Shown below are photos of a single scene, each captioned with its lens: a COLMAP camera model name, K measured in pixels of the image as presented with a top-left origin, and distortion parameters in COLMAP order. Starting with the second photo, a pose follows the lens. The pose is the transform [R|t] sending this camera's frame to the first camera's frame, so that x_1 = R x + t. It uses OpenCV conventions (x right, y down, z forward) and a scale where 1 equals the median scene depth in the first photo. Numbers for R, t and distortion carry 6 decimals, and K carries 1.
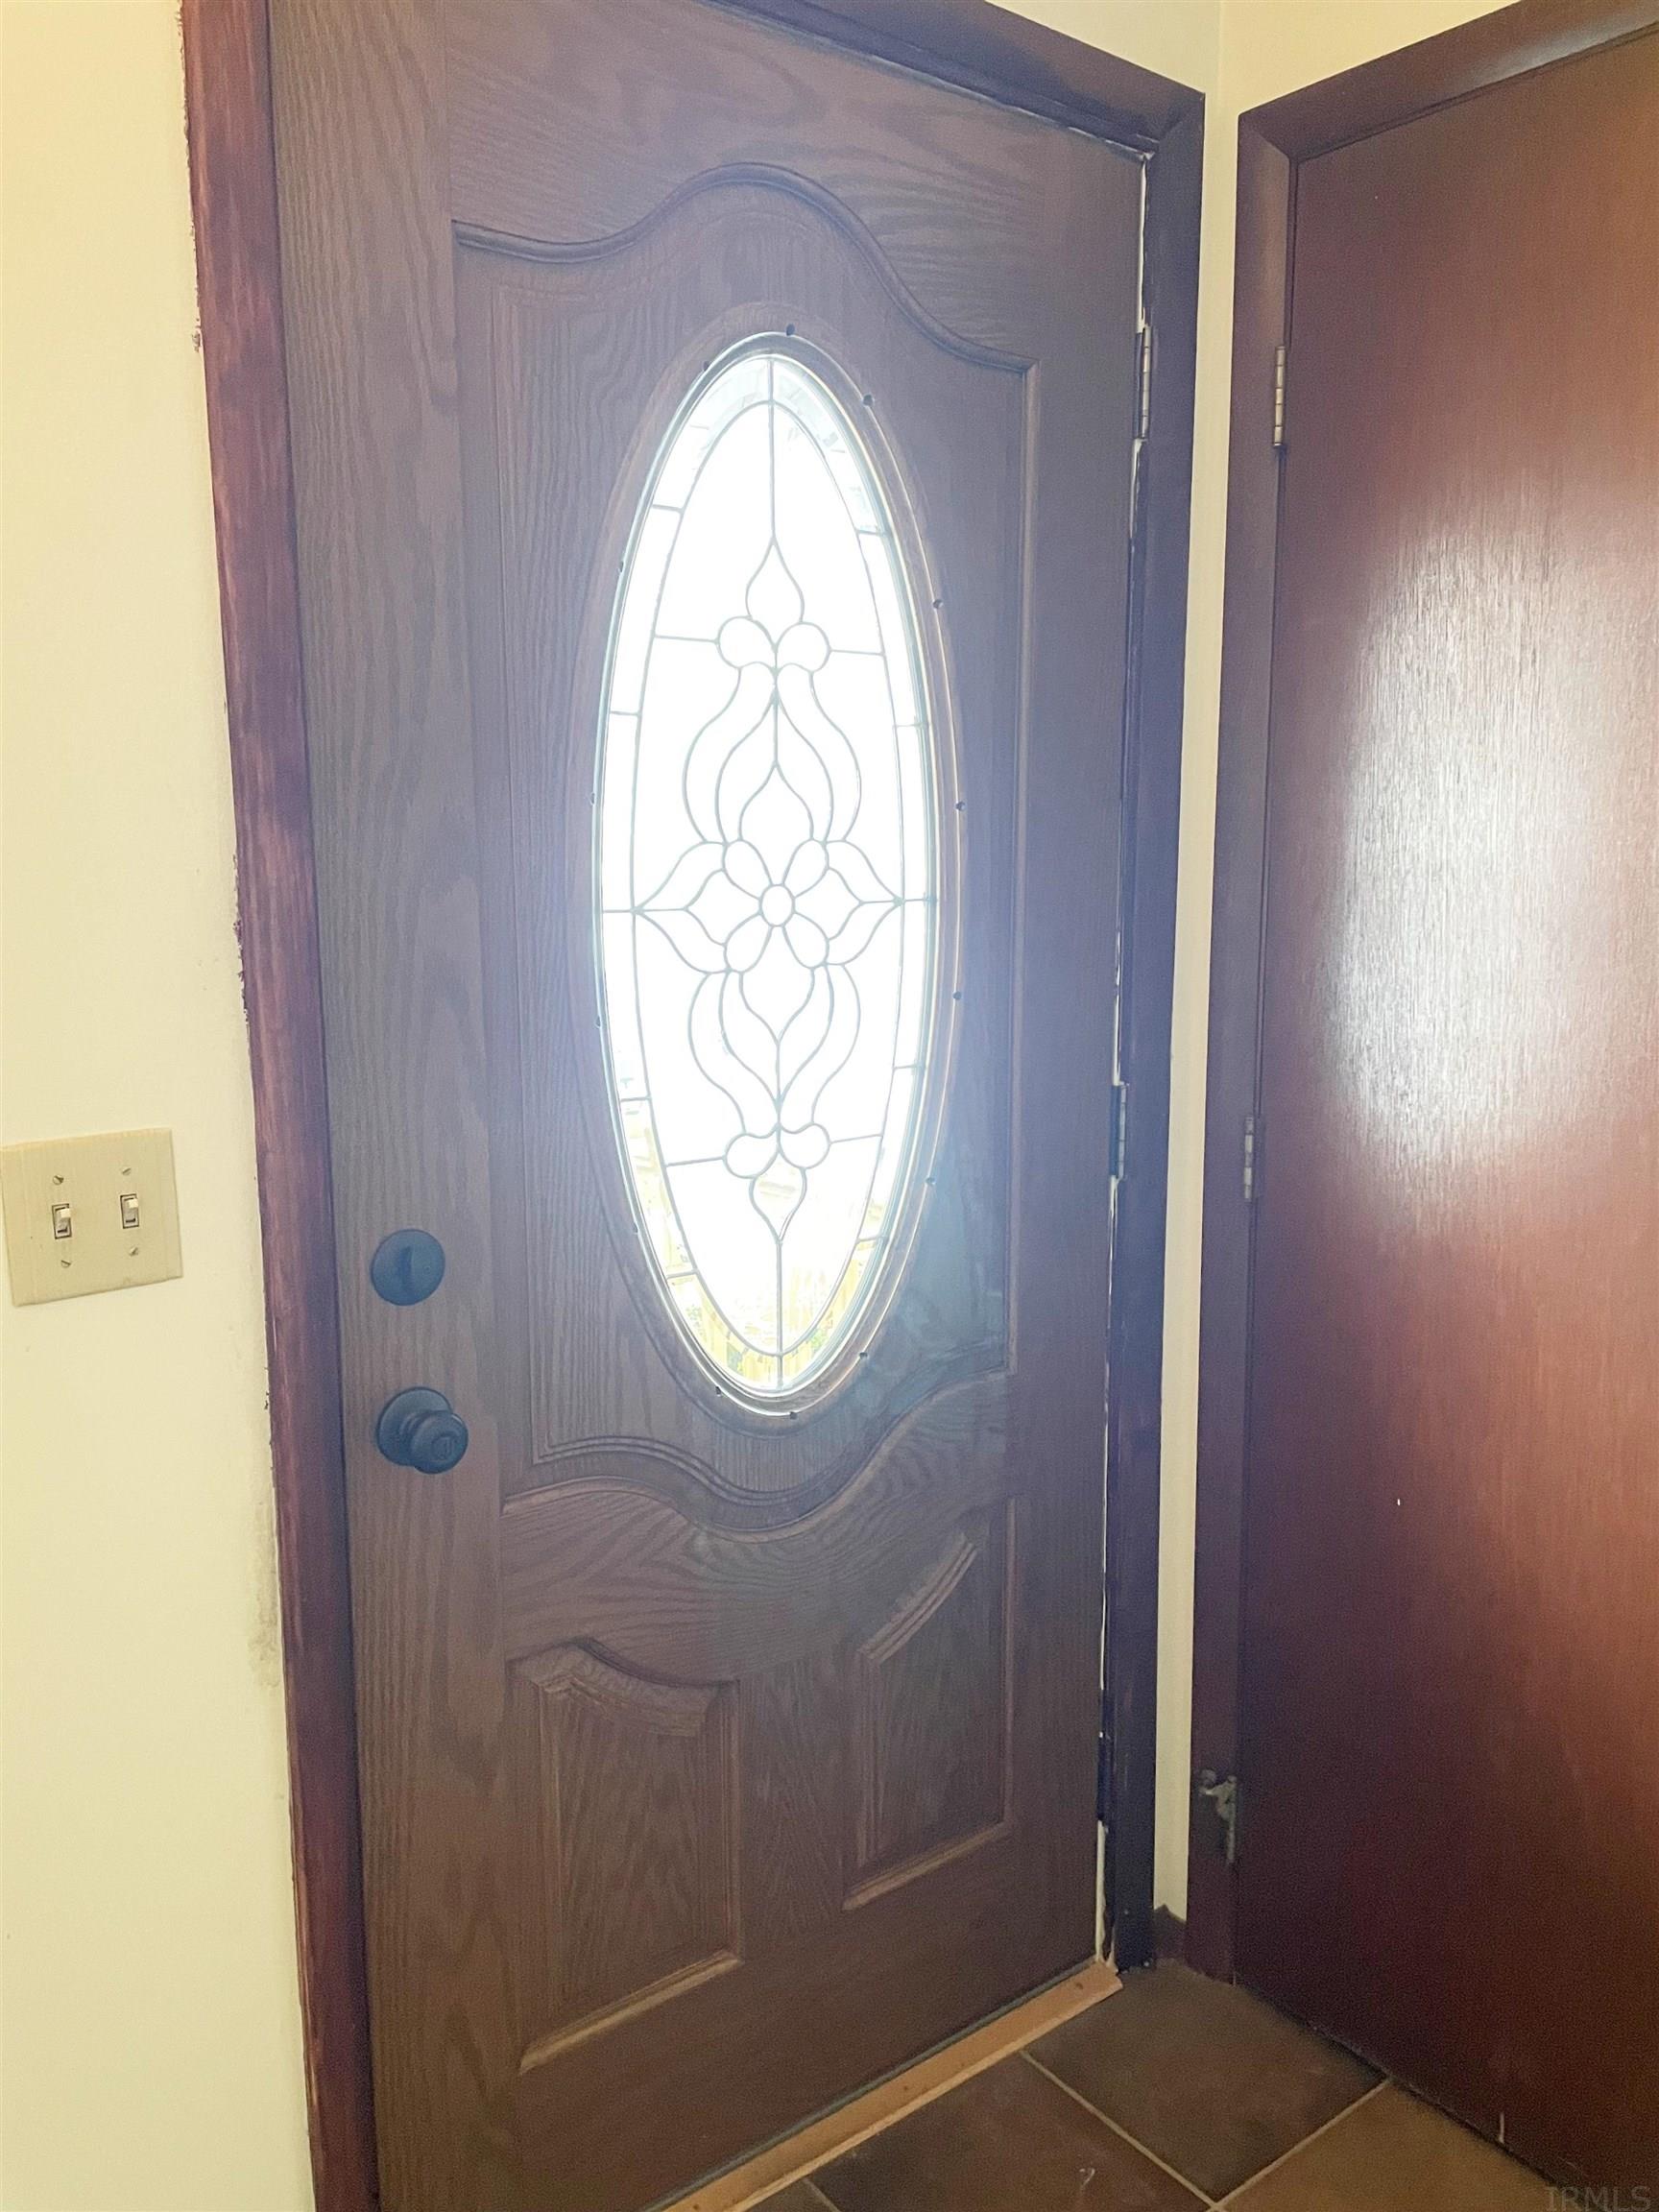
lens RADIAL K [[1662.6, 0, 834.9], [0, 1662.6, 1113.3], [0, 0, 1]] dist [0.085578, -0.097381]
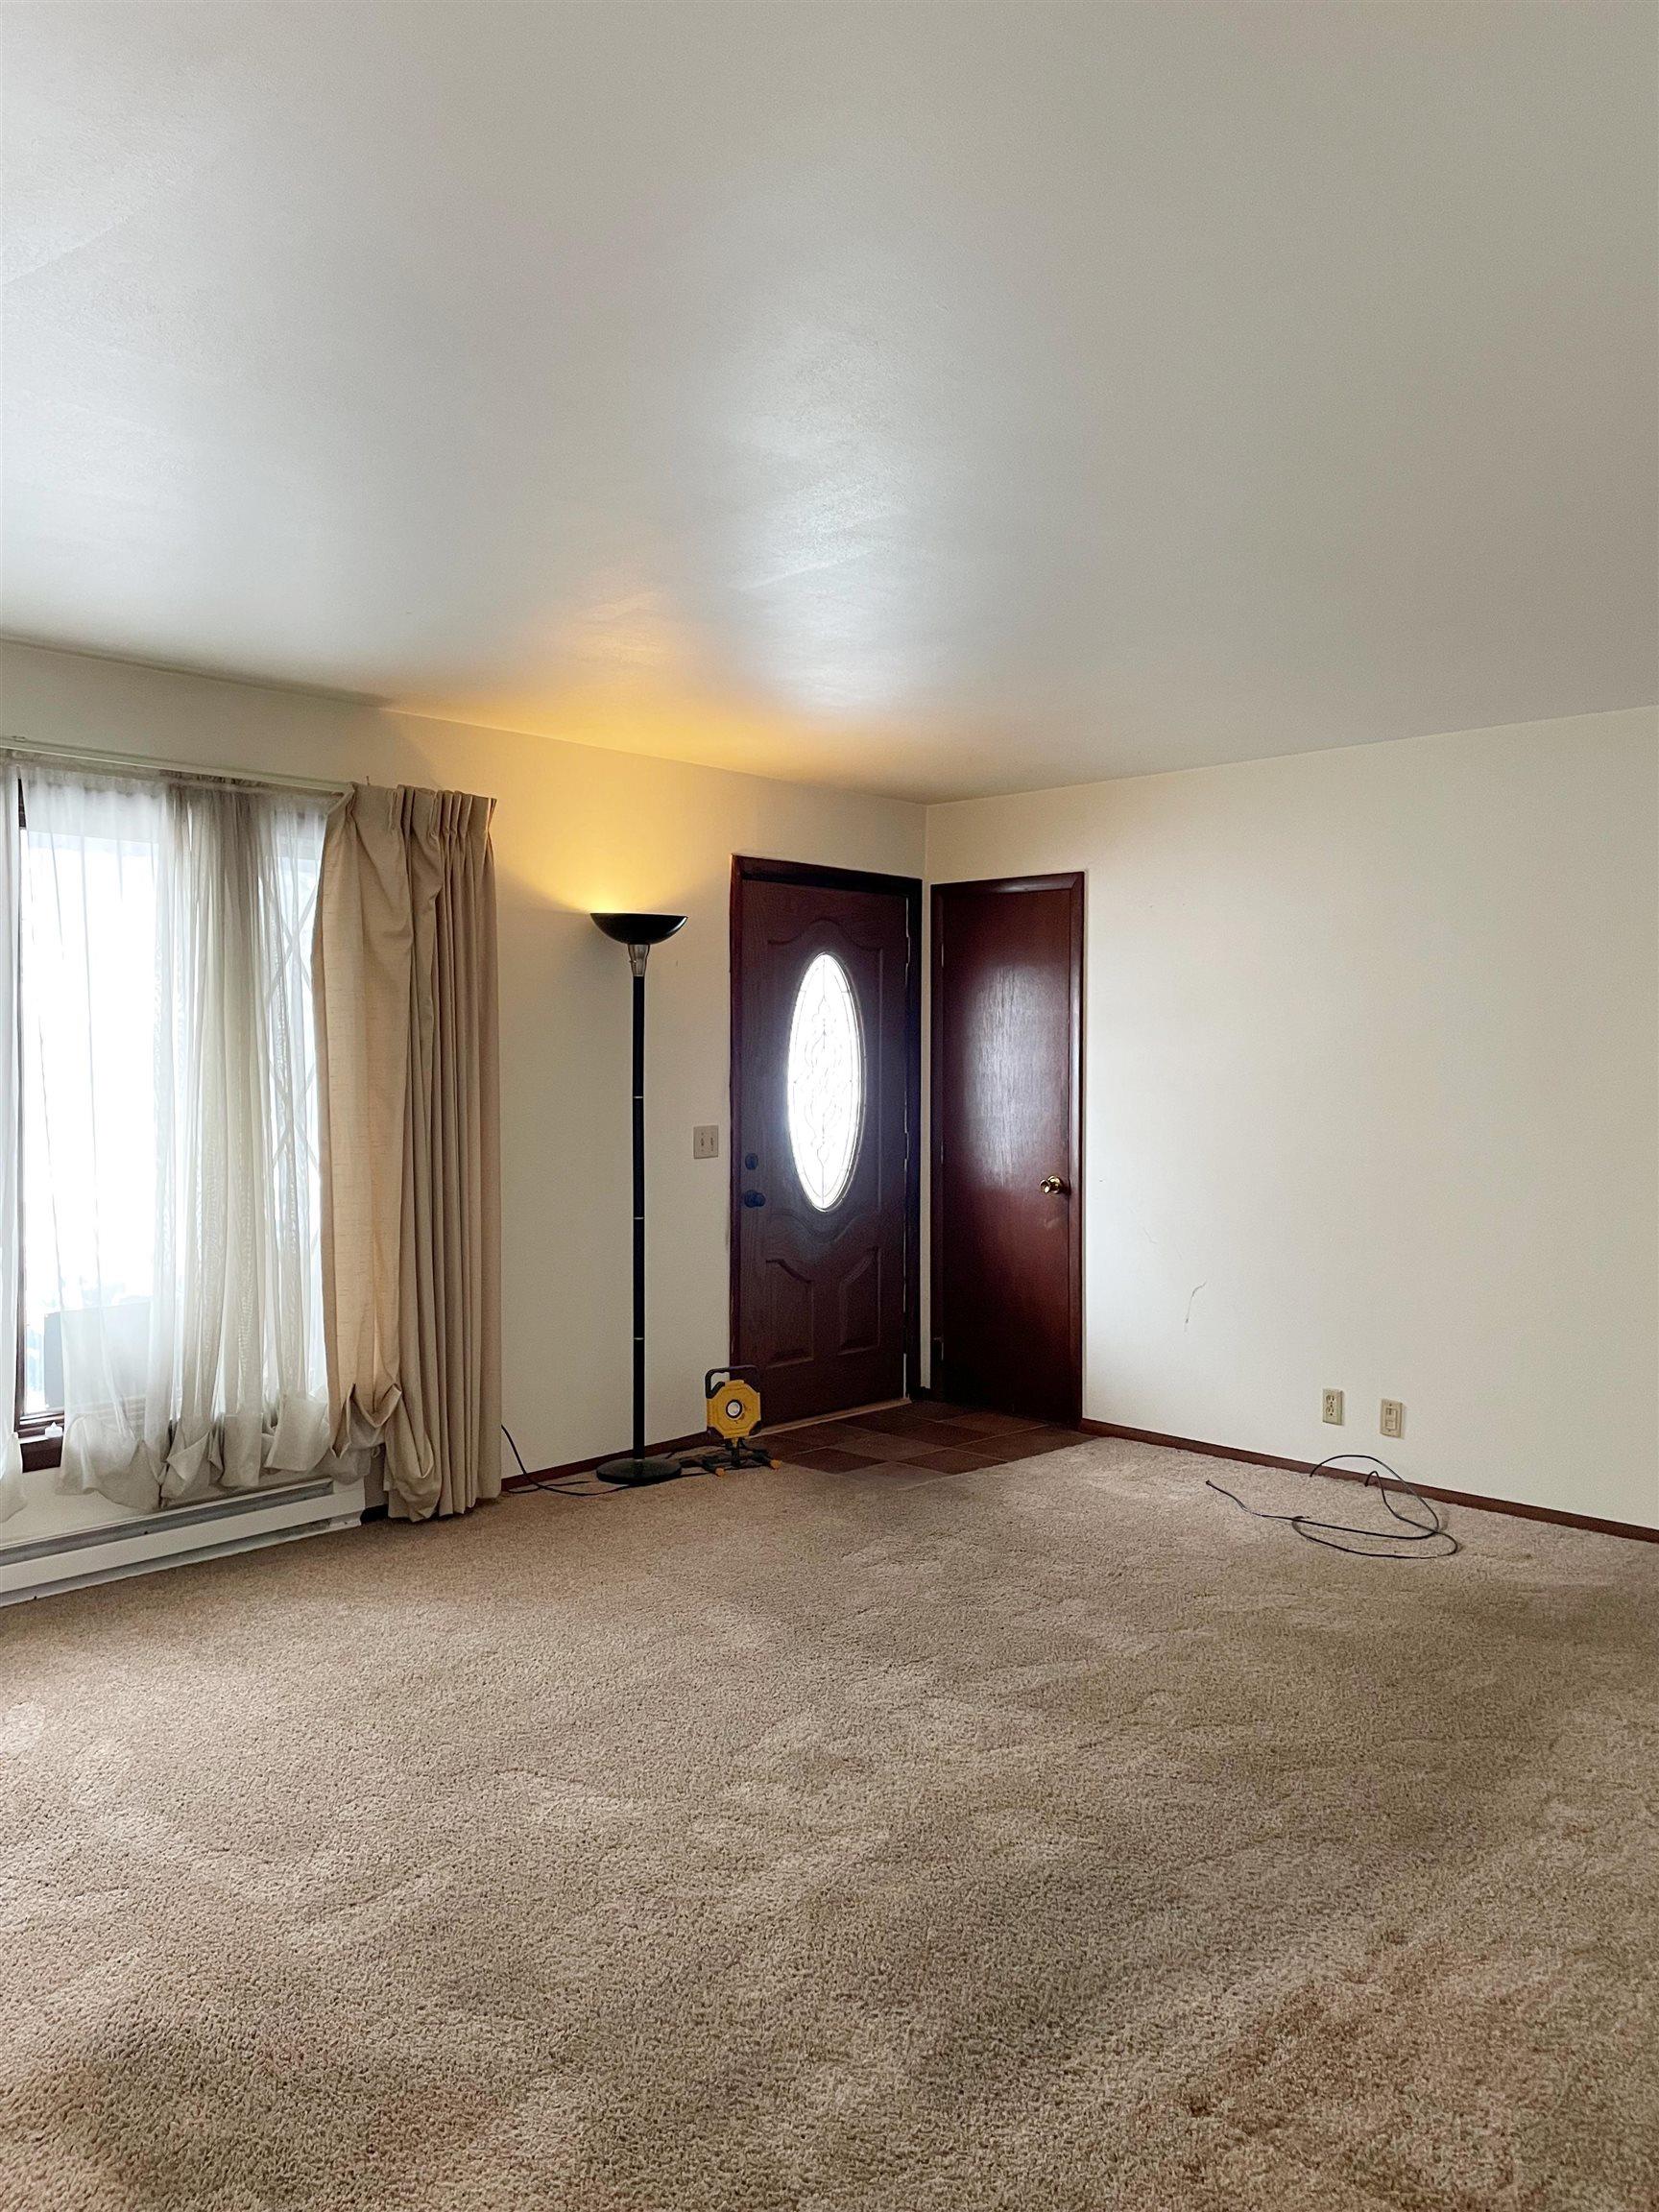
lens RADIAL K [[1662.6, 0, 835.7], [0, 1662.6, 1115.9], [0, 0, 1]] dist [0.085578, -0.097381]
pose [[0.988721, -0.000300, 0.149770, -0.563961], [0.018379, 0.992683, -0.119345, 0.407282], [-0.148638, 0.120752, 0.981492, -2.727391]]
